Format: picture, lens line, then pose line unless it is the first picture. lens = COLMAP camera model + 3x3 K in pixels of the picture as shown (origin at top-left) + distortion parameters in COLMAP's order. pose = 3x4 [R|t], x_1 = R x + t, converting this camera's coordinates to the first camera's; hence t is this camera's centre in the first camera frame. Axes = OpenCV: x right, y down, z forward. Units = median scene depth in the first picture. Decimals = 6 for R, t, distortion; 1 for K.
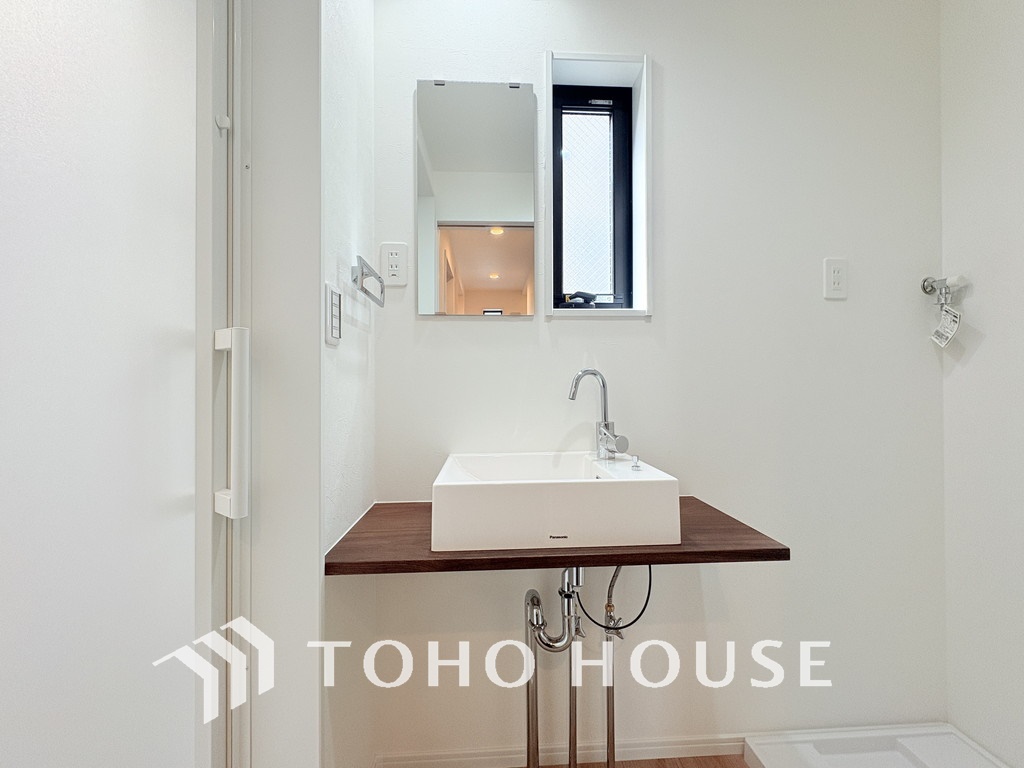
lens RADIAL K [[410.1, 0, 512.0], [0, 410.1, 384.0], [0, 0, 1]] dist [0.000456, 0.000678]
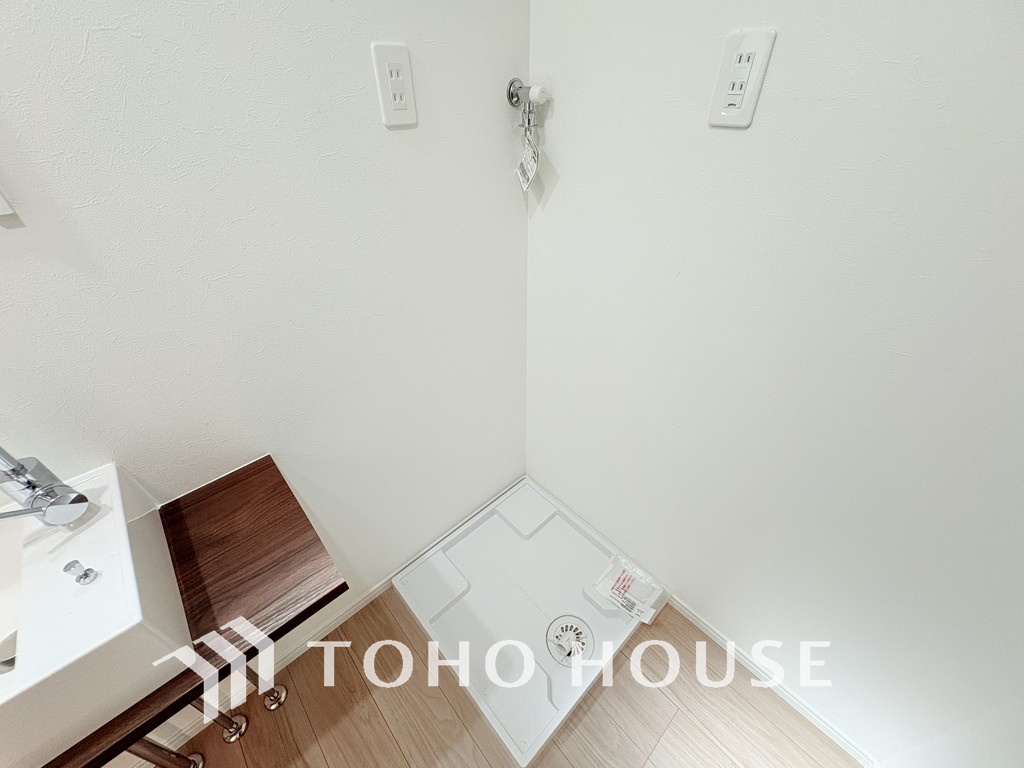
lens RADIAL K [[410.1, 0, 512.0], [0, 410.1, 384.0], [0, 0, 1]] dist [0.000456, 0.000678]
pose [[0.777247, -0.382538, 0.499551, 0.470002], [0.001106, 0.794782, 0.606894, -0.287571], [-0.629195, -0.471154, 0.618165, 0.320754]]
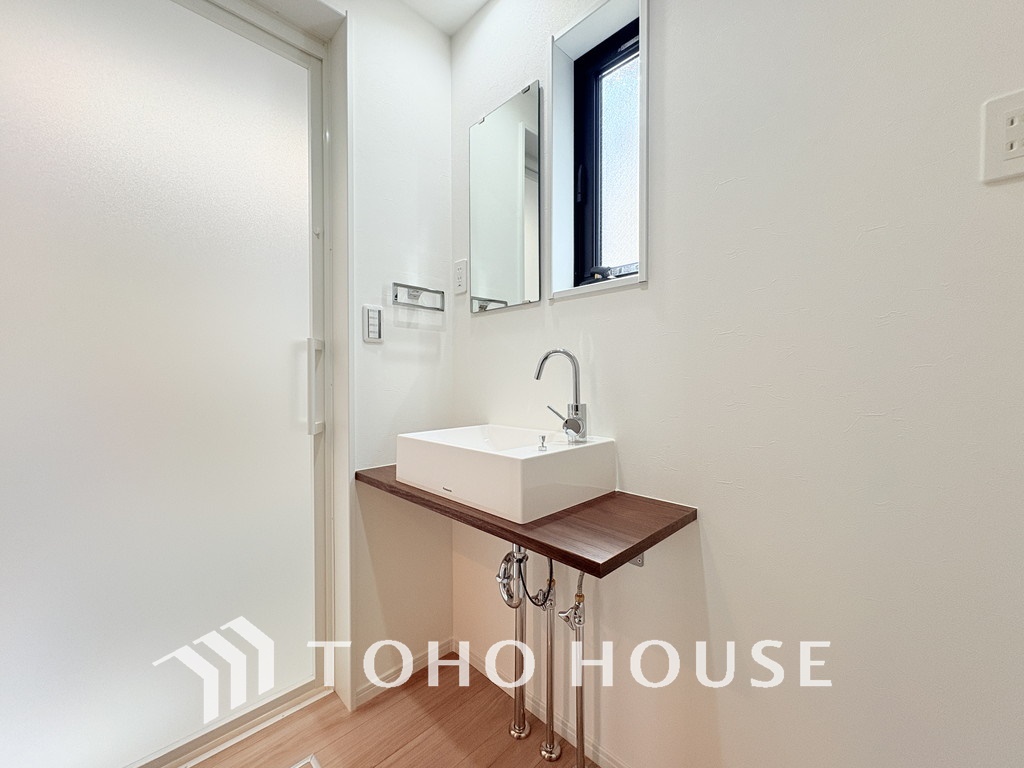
lens RADIAL K [[411.9, 0, 512.0], [0, 411.9, 384.0], [0, 0, 1]] dist [0.001353, 0.000032]
pose [[0.657044, 0.013590, -0.753730, 0.803068], [0.003986, 0.999761, 0.021501, 0.024191], [0.753842, -0.017131, 0.656833, 0.243119]]
